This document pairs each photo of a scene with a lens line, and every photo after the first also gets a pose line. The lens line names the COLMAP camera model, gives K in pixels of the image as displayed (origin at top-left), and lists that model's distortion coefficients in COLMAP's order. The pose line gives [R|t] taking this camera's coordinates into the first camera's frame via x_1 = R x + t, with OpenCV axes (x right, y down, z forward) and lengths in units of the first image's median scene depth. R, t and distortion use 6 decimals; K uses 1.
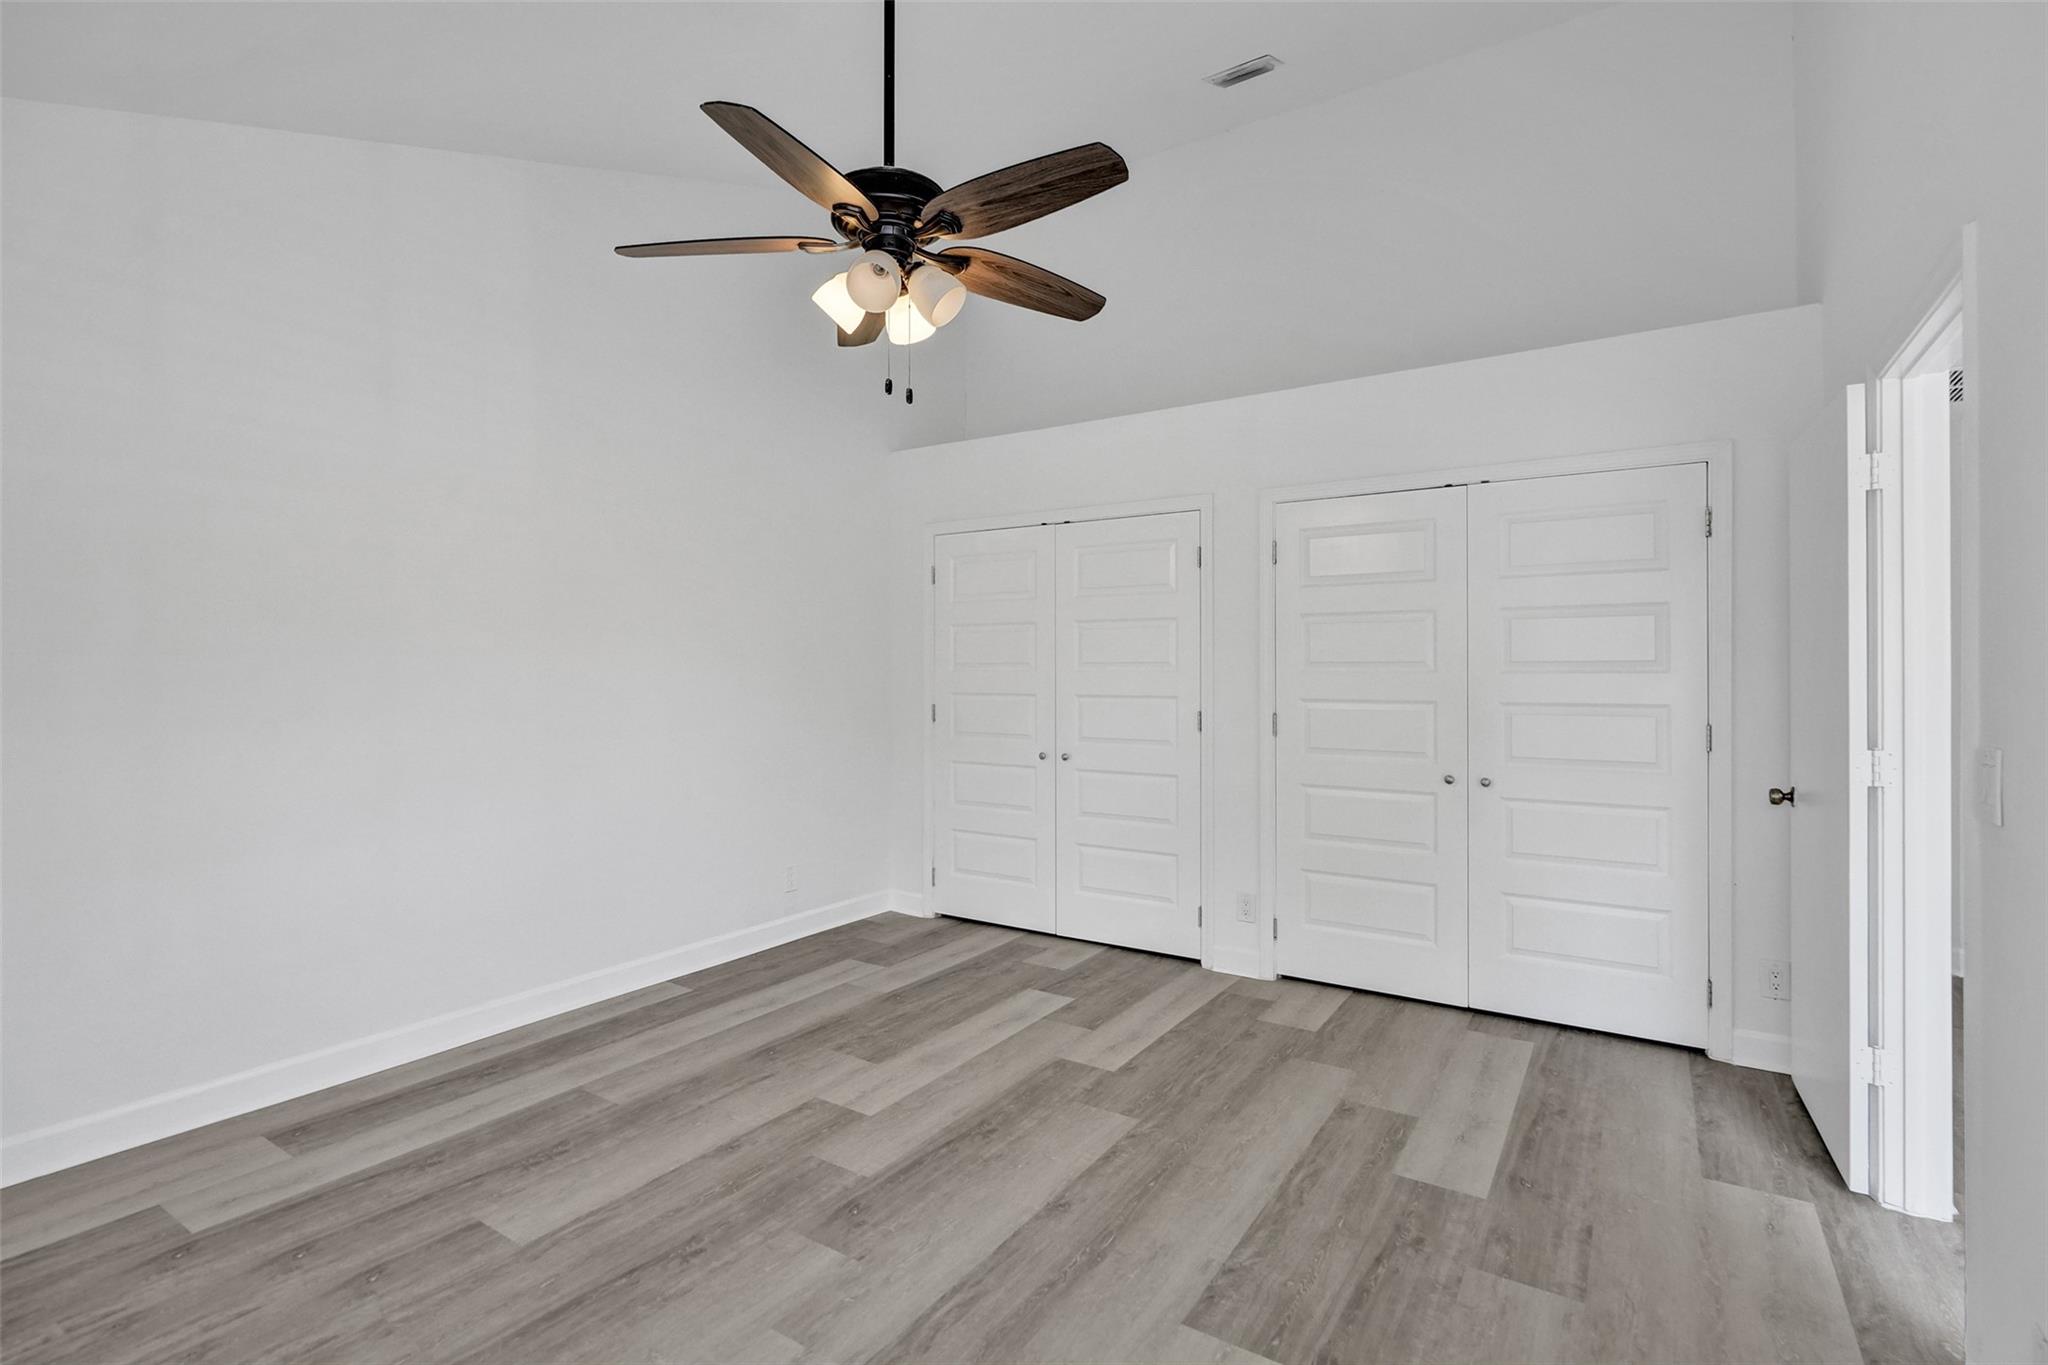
lens RADIAL K [[944.1, 0, 1039.4], [0, 944.1, 668.7], [0, 0, 1]] dist [-0.005919, 0.001426]
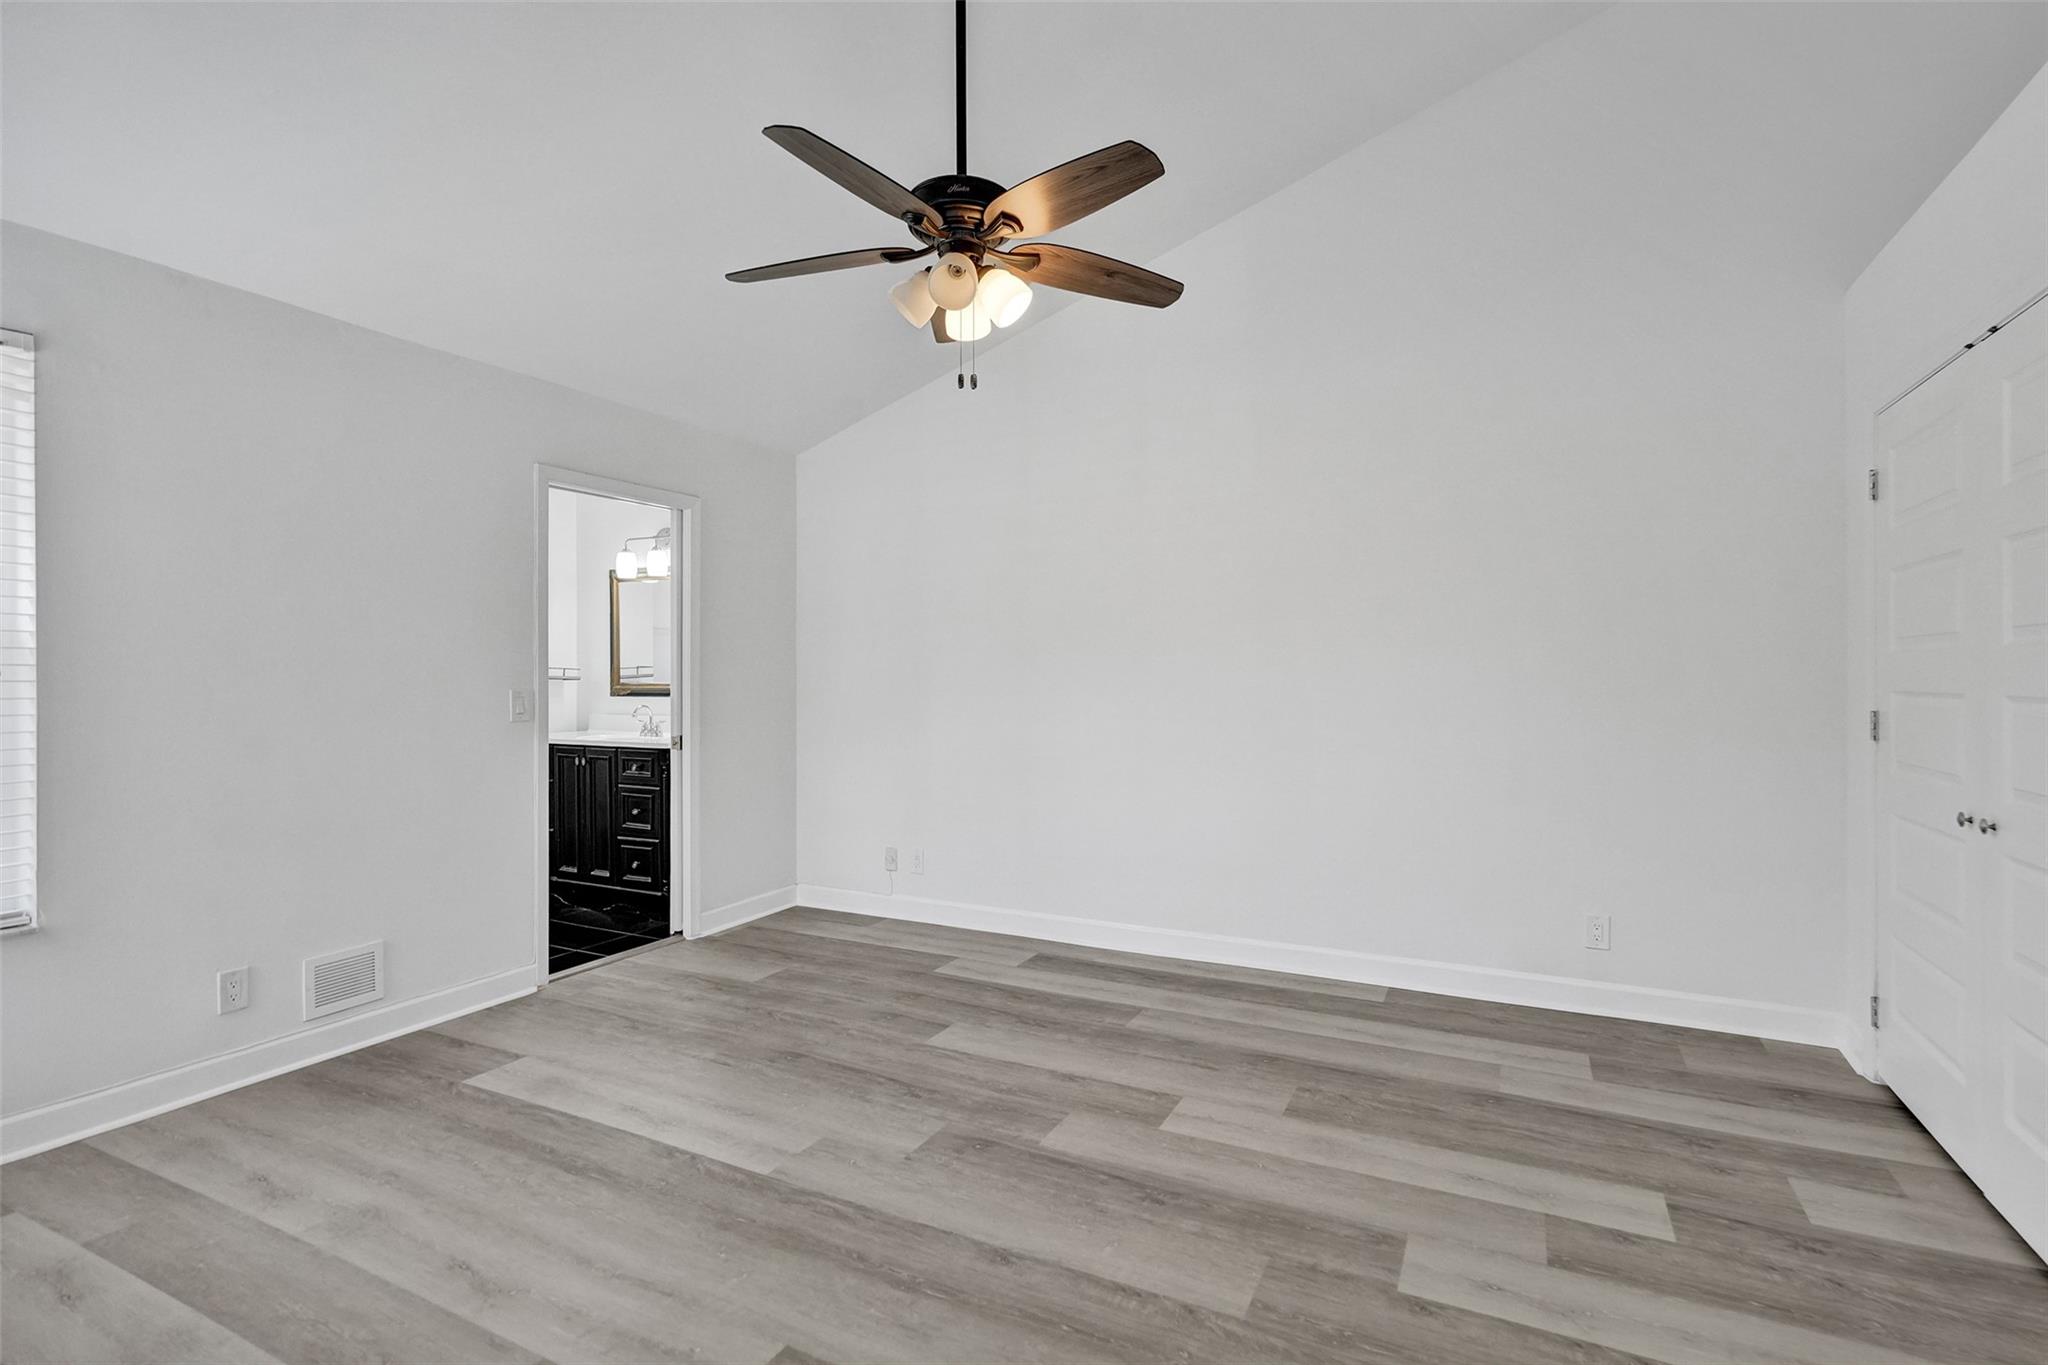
lens RADIAL K [[982.6, 0, 1028.9], [0, 982.6, 682.9], [0, 0, 1]] dist [-0.005326, 0.001646]
pose [[0.103900, 0.010951, -0.994527, 0.781504], [0.004128, 0.999926, 0.011442, 0.022338], [0.994579, -0.005295, 0.103847, 0.788443]]
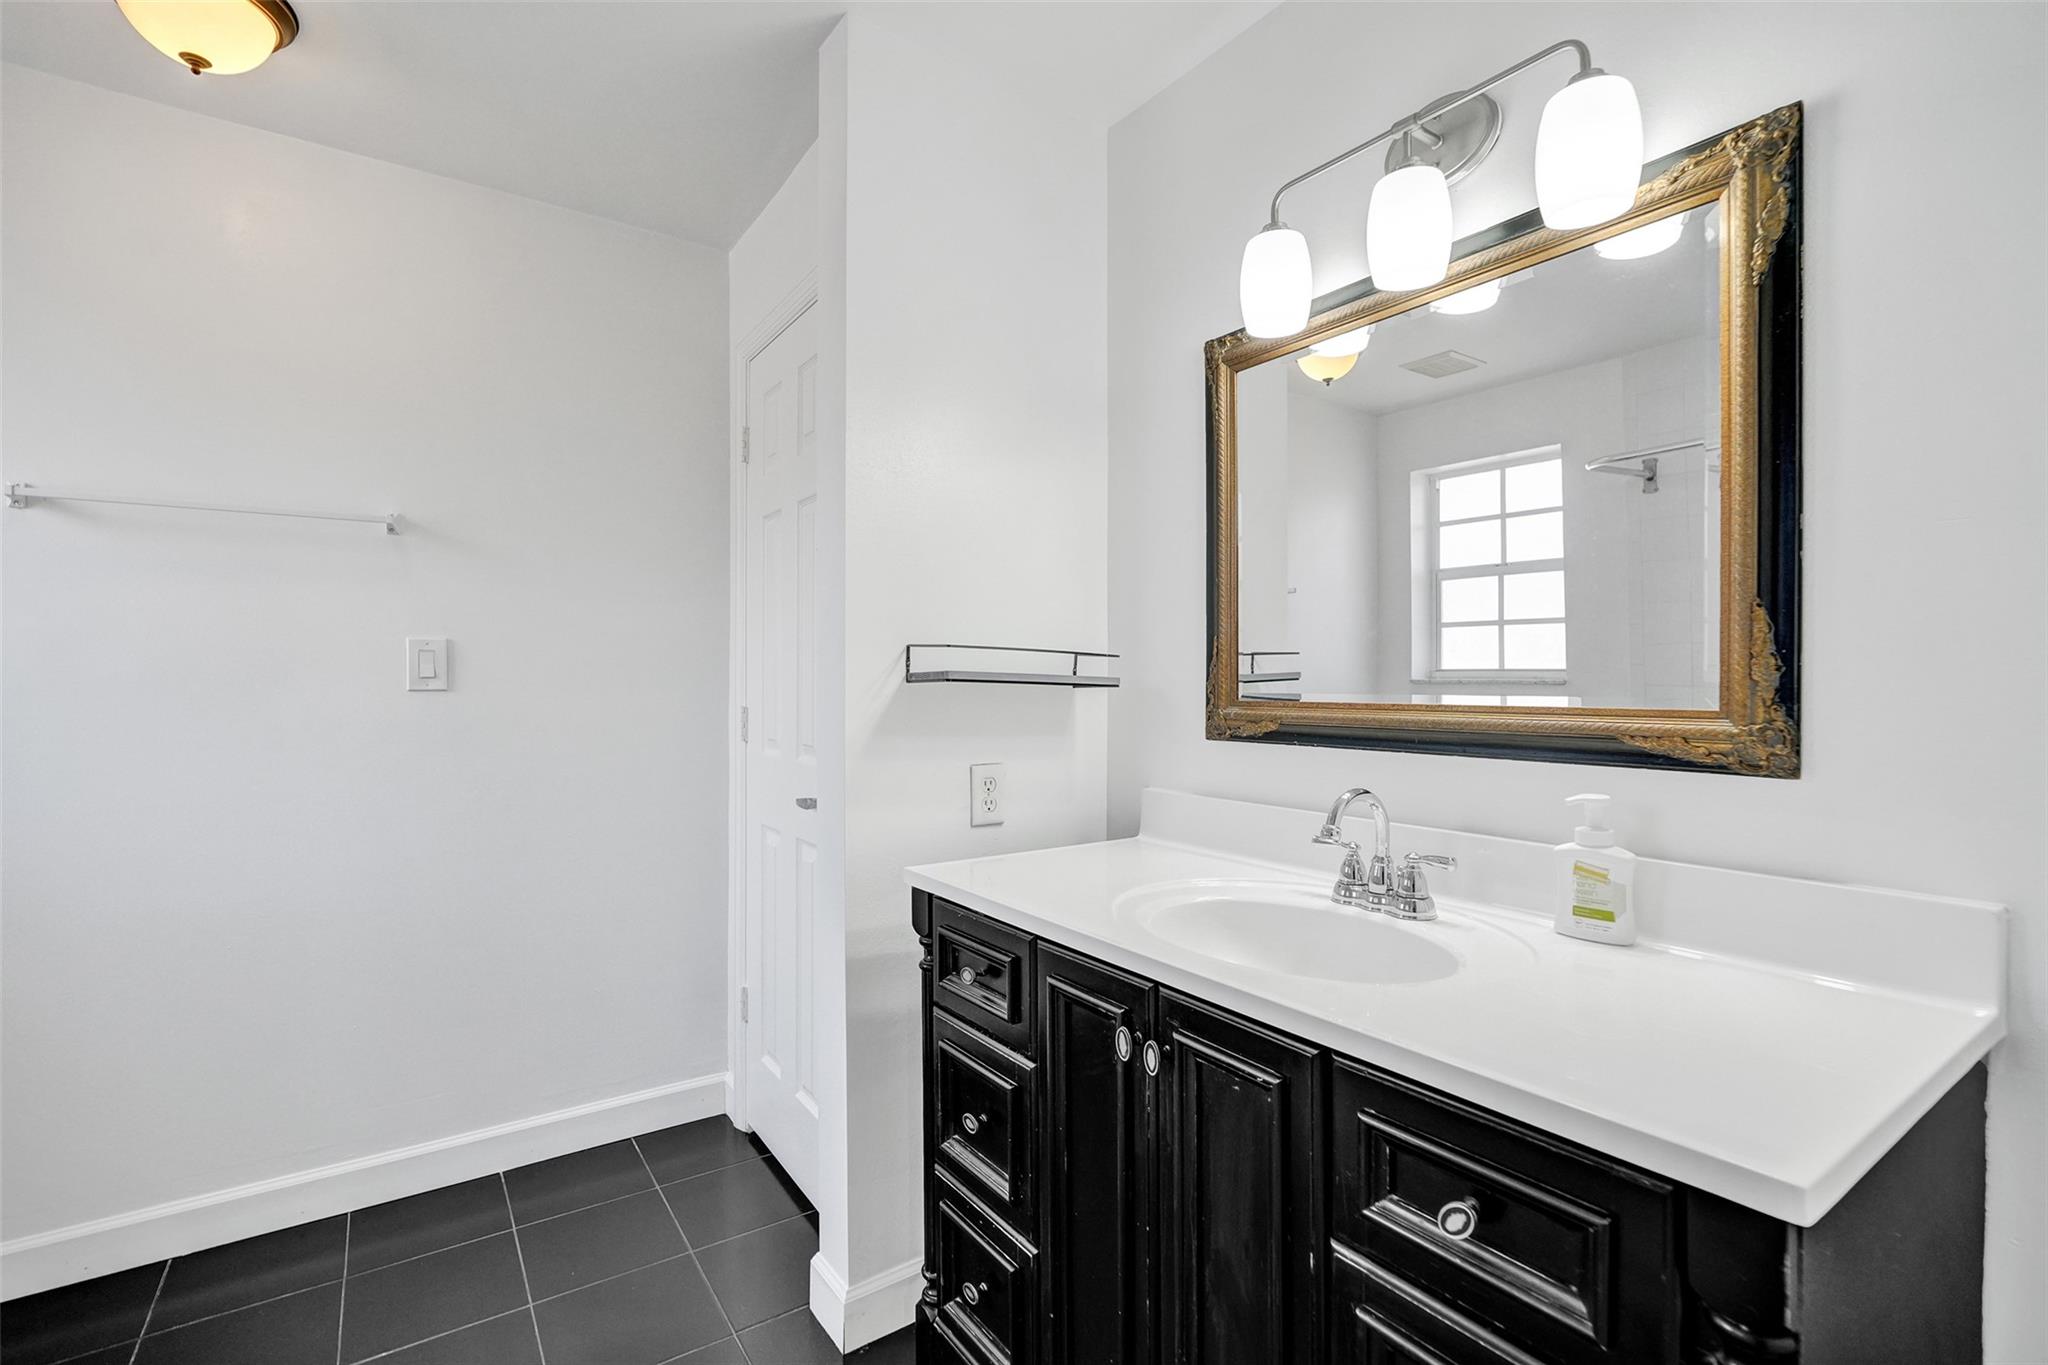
lens RADIAL K [[944.1, 0, 1030.2], [0, 944.1, 684.1], [0, 0, 1]] dist [-0.005919, 0.001426]
pose [[-0.379217, 0.000643, -0.925308, -0.738503], [0.005685, 0.999983, -0.001636, 0.034110], [0.925290, -0.005881, -0.379214, 0.256000]]
